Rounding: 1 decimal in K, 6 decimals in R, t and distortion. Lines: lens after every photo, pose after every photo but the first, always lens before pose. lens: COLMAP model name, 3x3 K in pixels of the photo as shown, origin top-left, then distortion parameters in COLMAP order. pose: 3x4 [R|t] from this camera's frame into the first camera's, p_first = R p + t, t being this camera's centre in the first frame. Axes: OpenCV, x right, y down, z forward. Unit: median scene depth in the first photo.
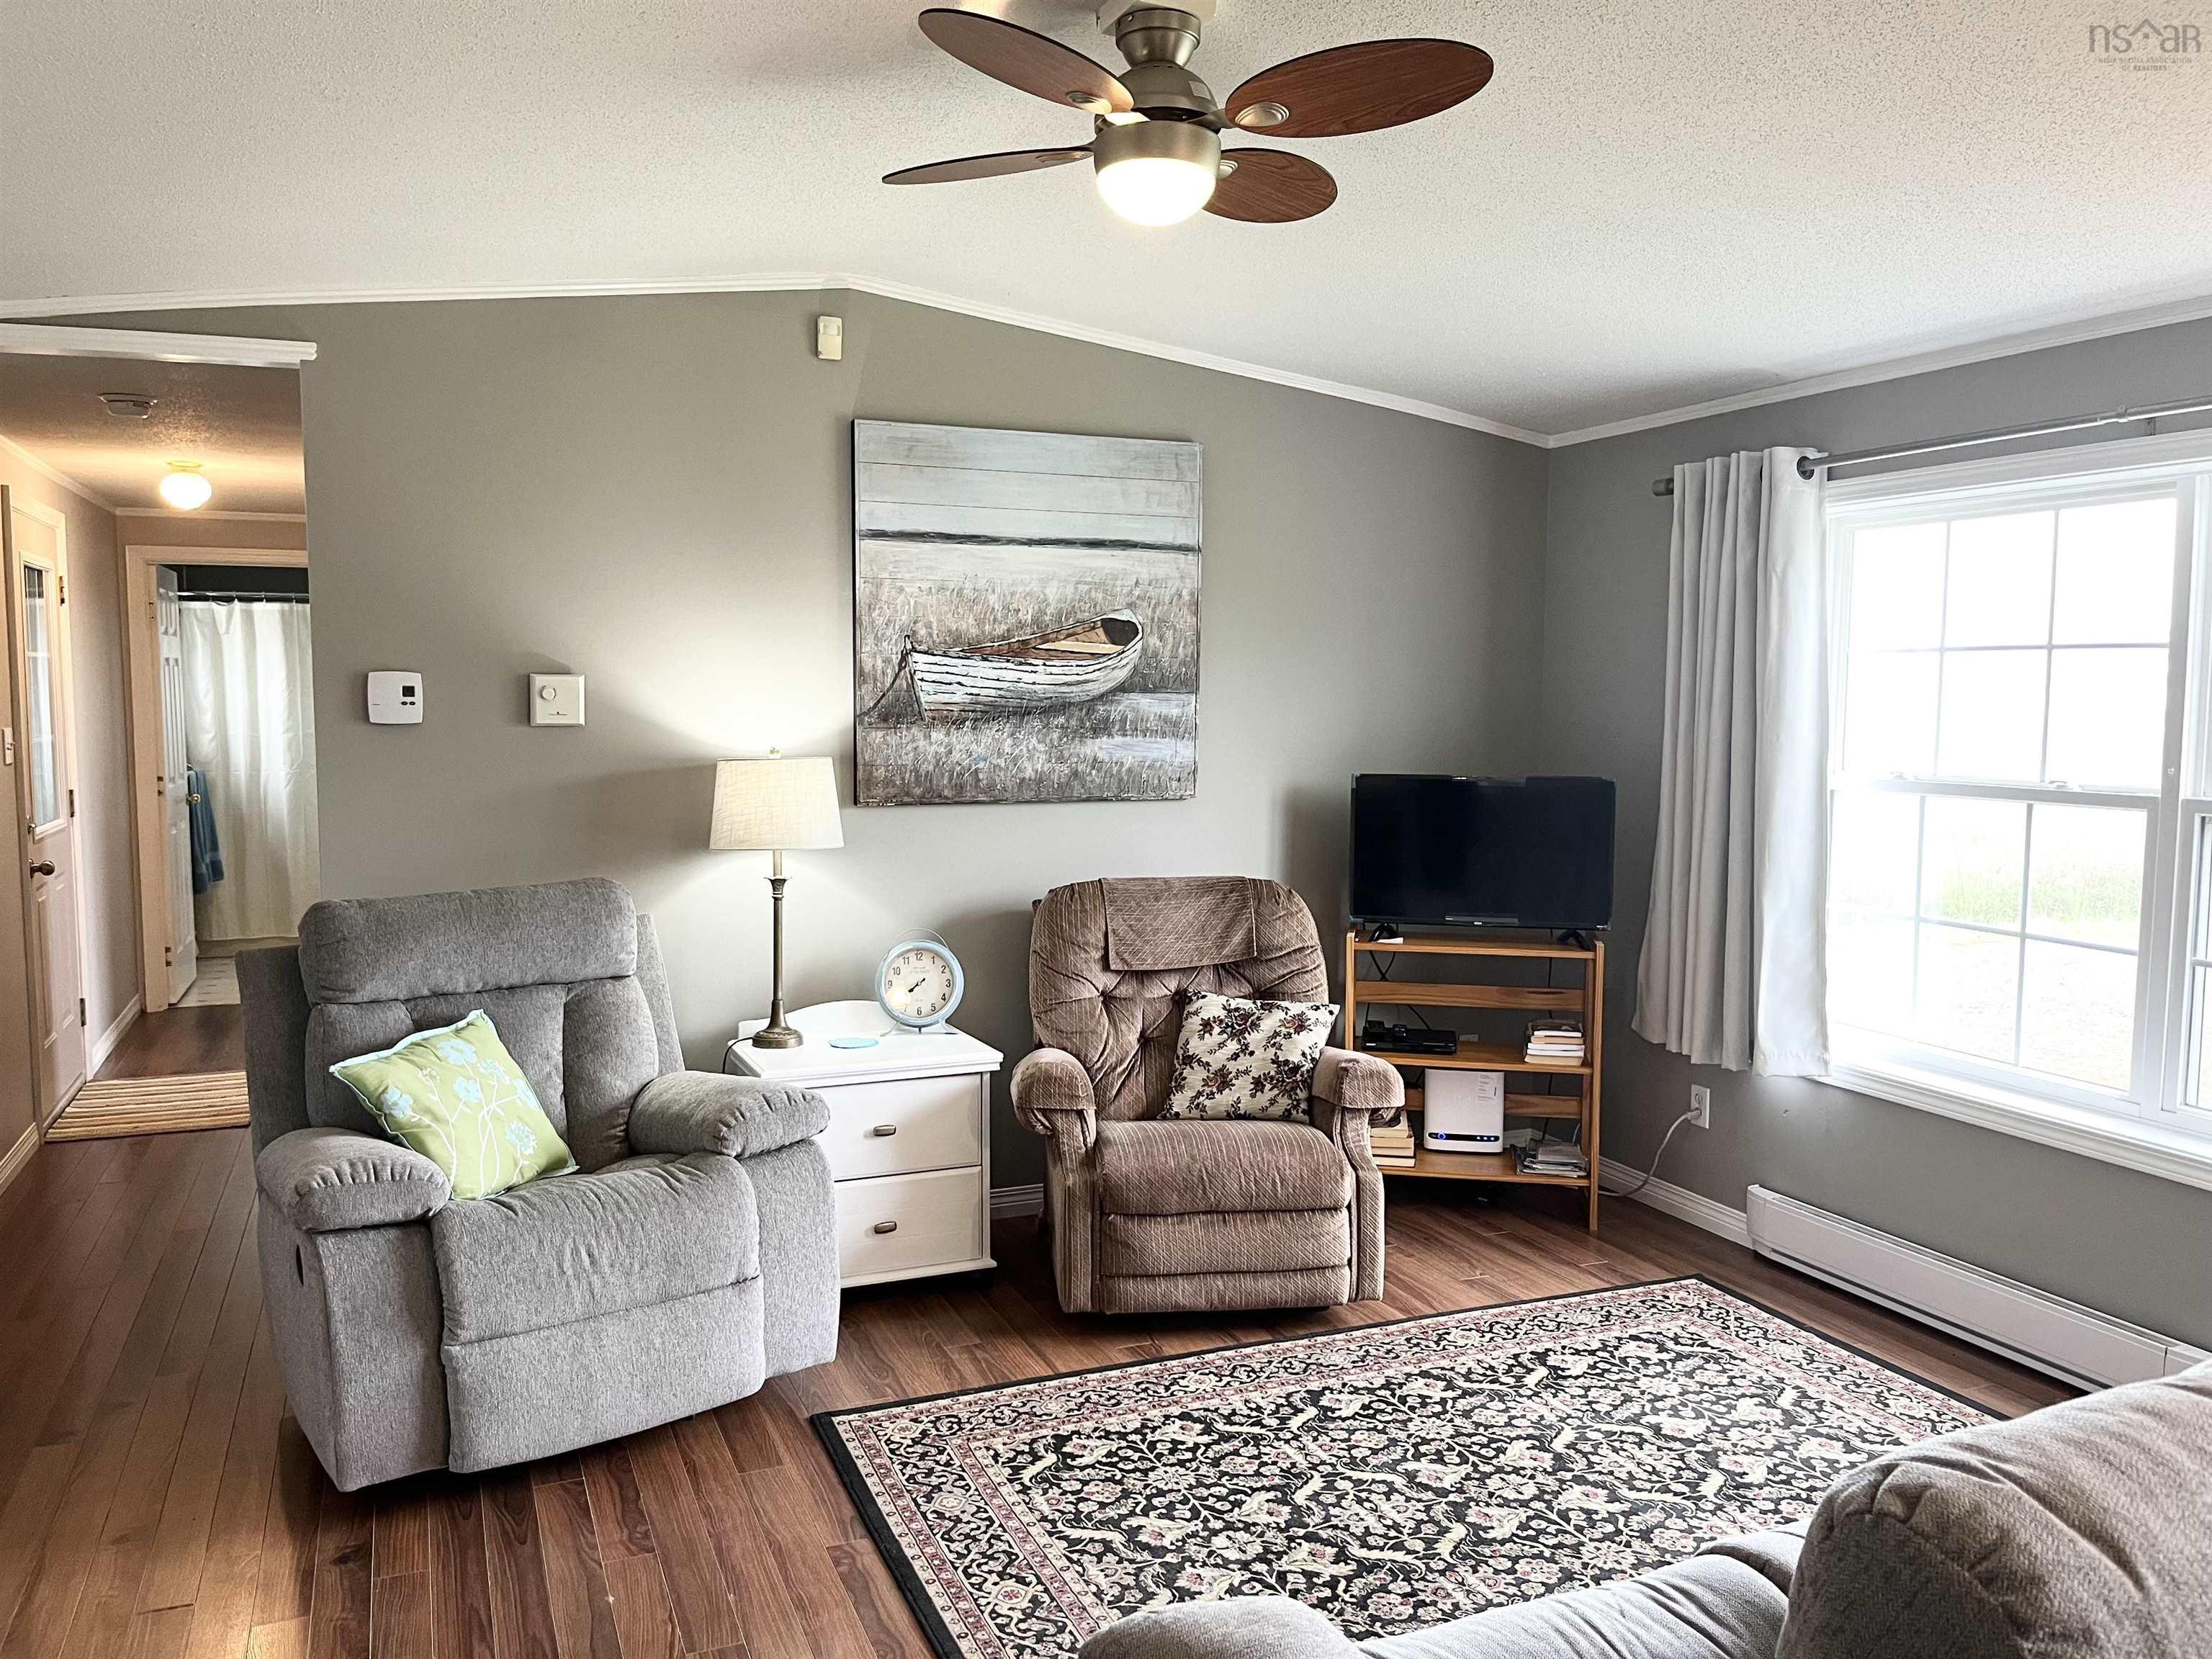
lens RADIAL K [[1675.0, 0, 1100.0], [0, 1675.0, 827.0], [0, 0, 1]] dist [0.031662, -0.018420]
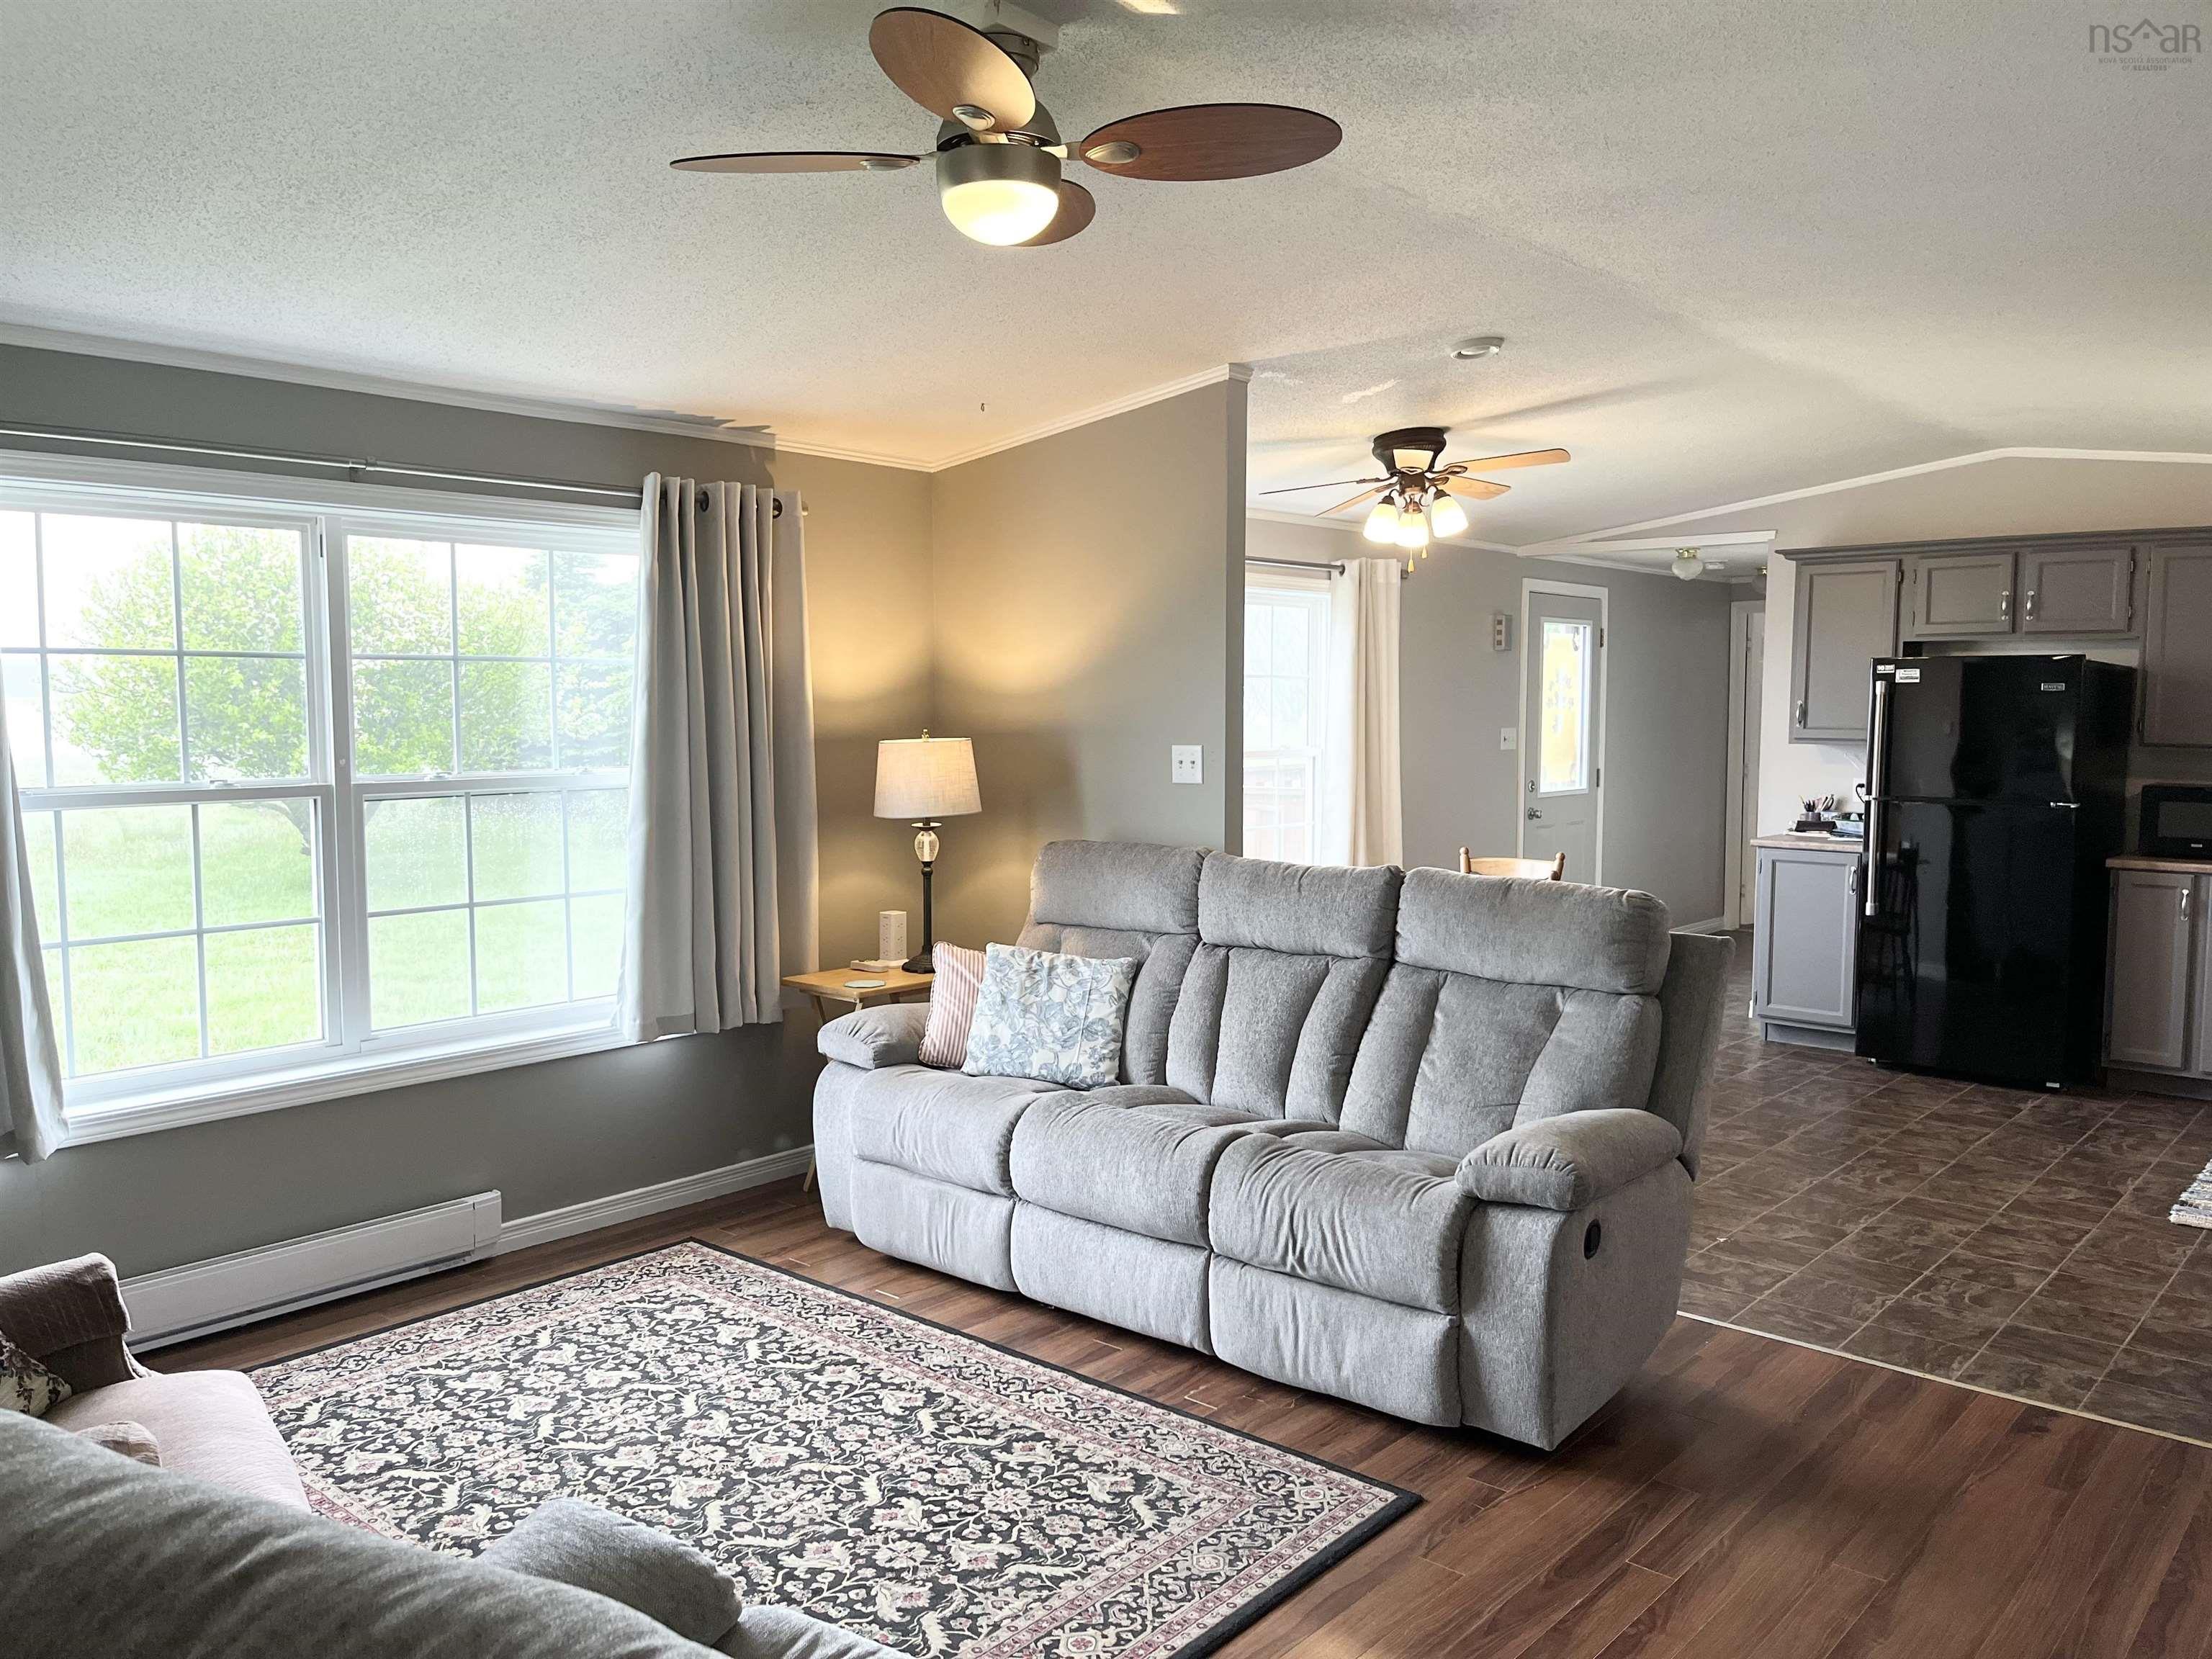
lens RADIAL K [[1675.0, 0, 1091.6], [0, 1675.0, 837.0], [0, 0, 1]] dist [0.031662, -0.018420]
pose [[-0.443791, -0.080316, 0.892524, -0.675261], [0.071103, 0.989680, 0.124413, -0.091406], [-0.893305, 0.118674, -0.433500, 1.045427]]
